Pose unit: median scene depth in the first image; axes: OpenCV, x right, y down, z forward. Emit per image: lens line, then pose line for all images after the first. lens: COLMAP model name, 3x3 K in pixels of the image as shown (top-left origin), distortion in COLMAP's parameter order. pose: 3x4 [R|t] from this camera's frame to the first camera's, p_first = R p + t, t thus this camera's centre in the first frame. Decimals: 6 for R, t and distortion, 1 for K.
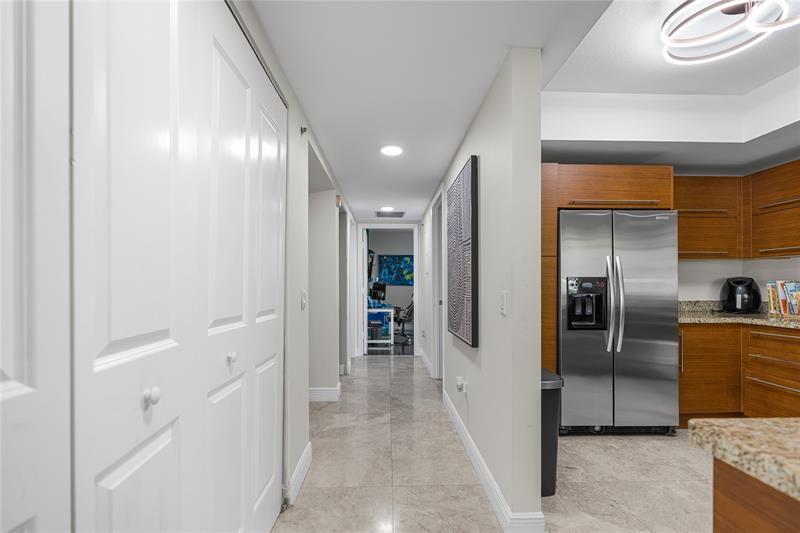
lens RADIAL K [[369.9, 0, 401.7], [0, 369.9, 286.6], [0, 0, 1]] dist [-0.002983, 0.000278]
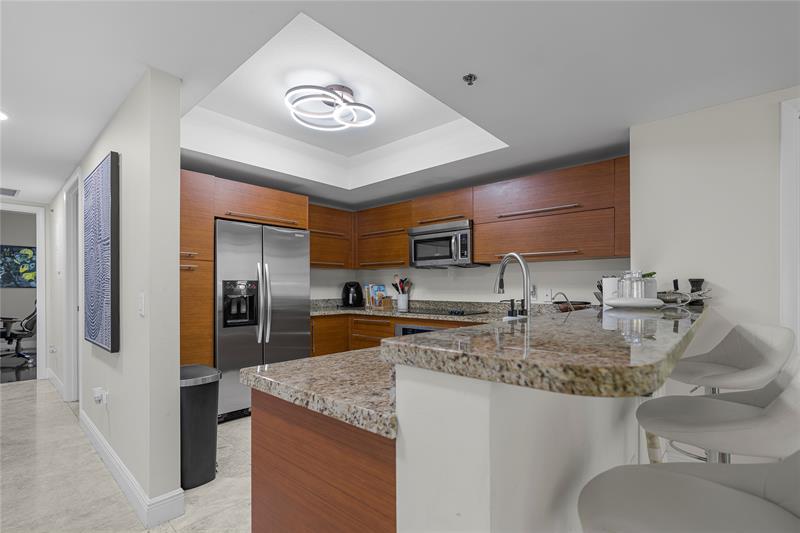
lens RADIAL K [[369.9, 0, 401.7], [0, 369.9, 286.6], [0, 0, 1]] dist [-0.002983, 0.000278]
pose [[0.695227, 0.001389, 0.718789, 0.020065], [0.002758, 0.999986, -0.004601, 0.000272], [-0.718785, 0.005181, 0.695213, -0.154232]]
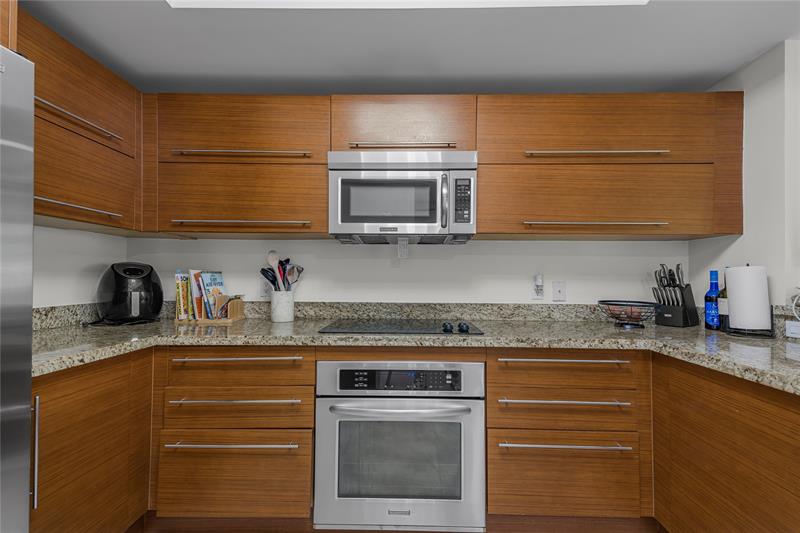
lens RADIAL K [[363.7, 0, 402.4], [0, 363.7, 269.3], [0, 0, 1]] dist [0.027151, -0.000097]
pose [[0.055448, 0.024112, 0.998170, 0.391246], [-0.003836, 0.999706, -0.023936, -0.002061], [-0.998454, -0.002502, 0.055524, 0.600391]]
